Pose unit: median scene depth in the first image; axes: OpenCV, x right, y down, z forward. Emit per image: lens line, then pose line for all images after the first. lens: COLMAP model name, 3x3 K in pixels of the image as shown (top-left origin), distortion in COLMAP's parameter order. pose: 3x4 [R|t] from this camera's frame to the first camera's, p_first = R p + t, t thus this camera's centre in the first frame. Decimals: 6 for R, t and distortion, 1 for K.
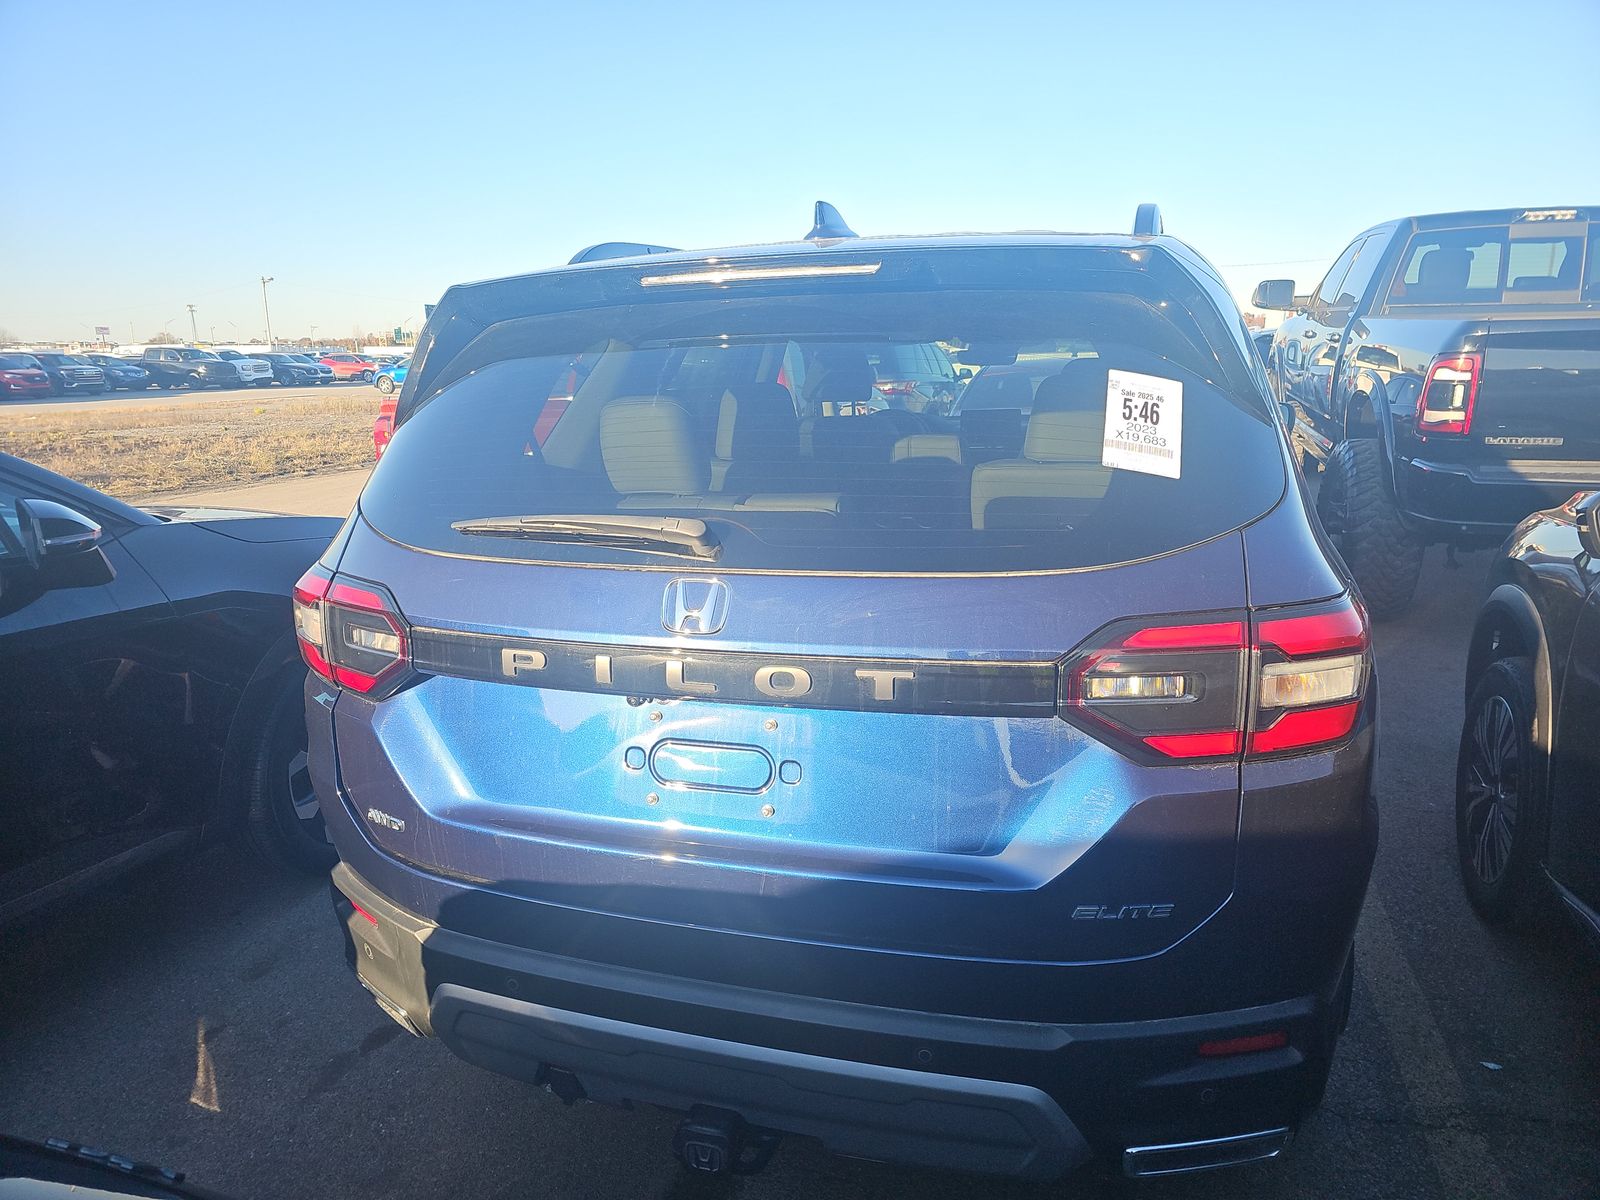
lens RADIAL K [[1151.1, 0, 800.0], [0, 1151.1, 600.0], [0, 0, 1]] dist [0.036420, -0.001476]
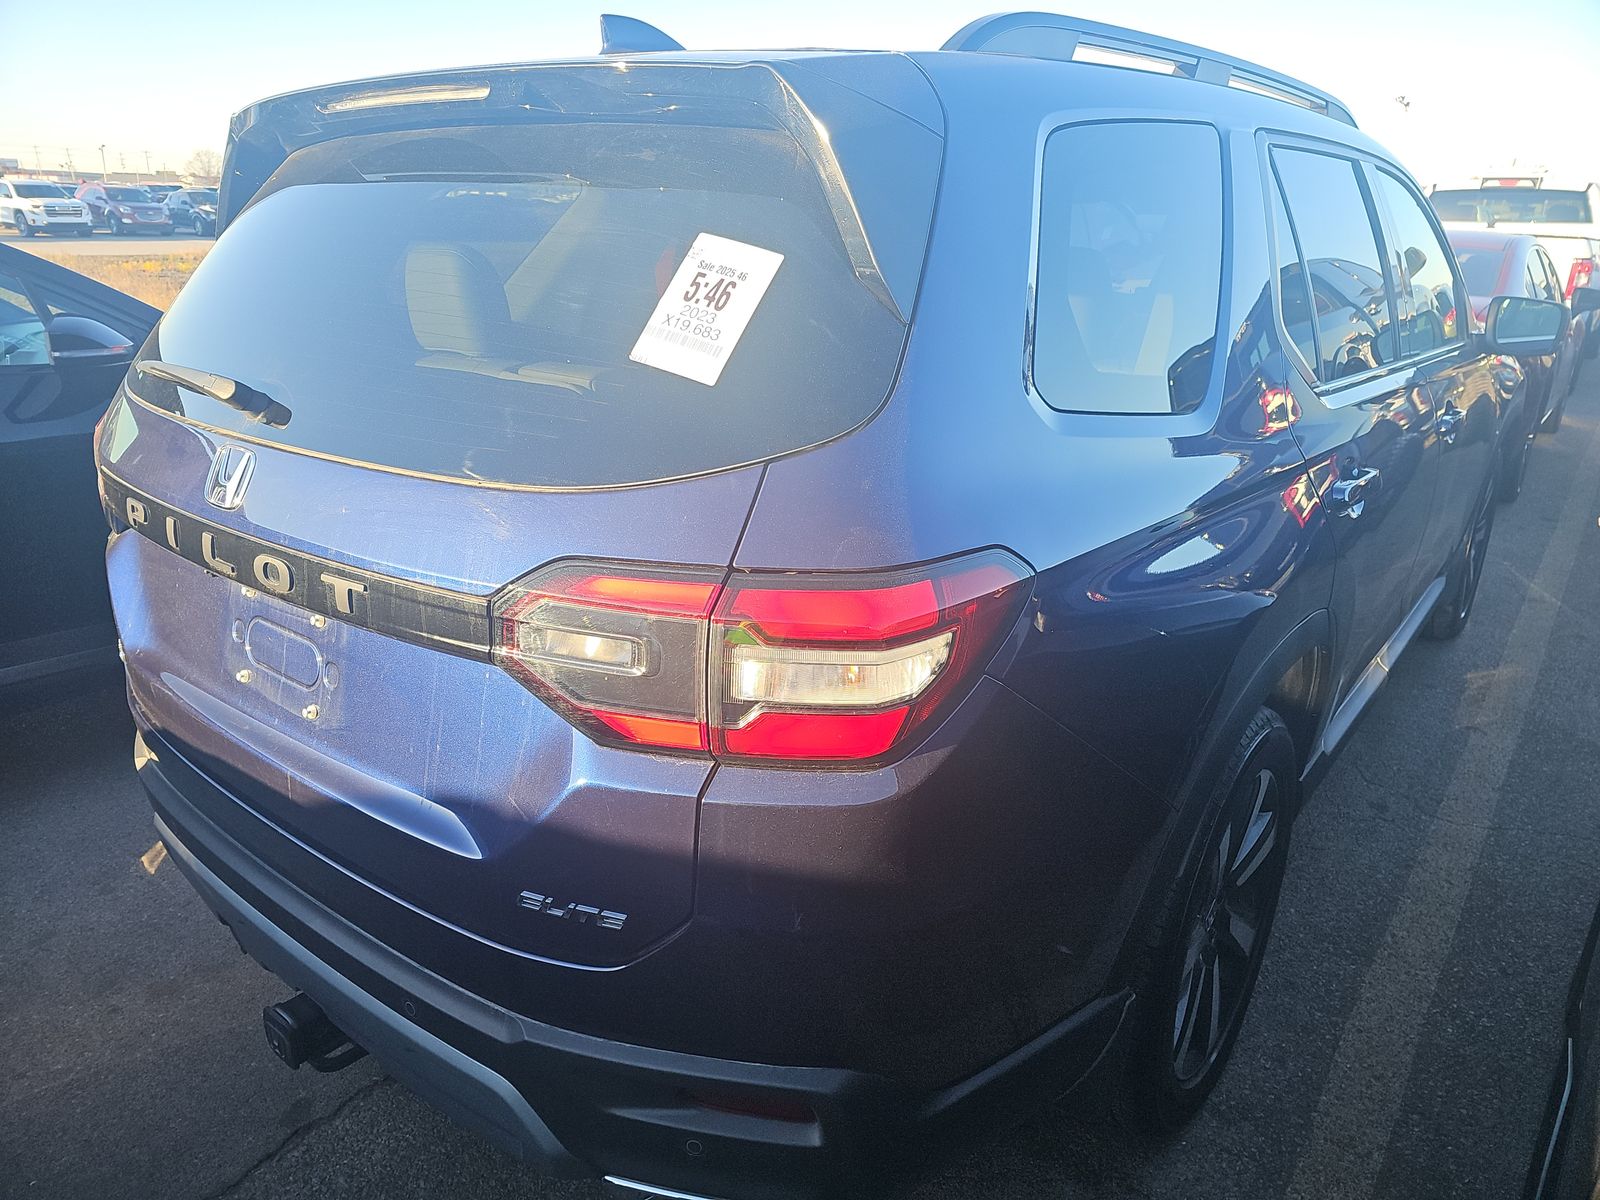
lens RADIAL K [[1151.1, 0, 800.0], [0, 1151.1, 600.0], [0, 0, 1]] dist [0.036420, -0.001476]
pose [[0.923661, 0.153029, -0.351329, 0.652822], [-0.111191, 0.984388, 0.136447, -0.074230], [0.366724, -0.086966, 0.926256, 0.303996]]
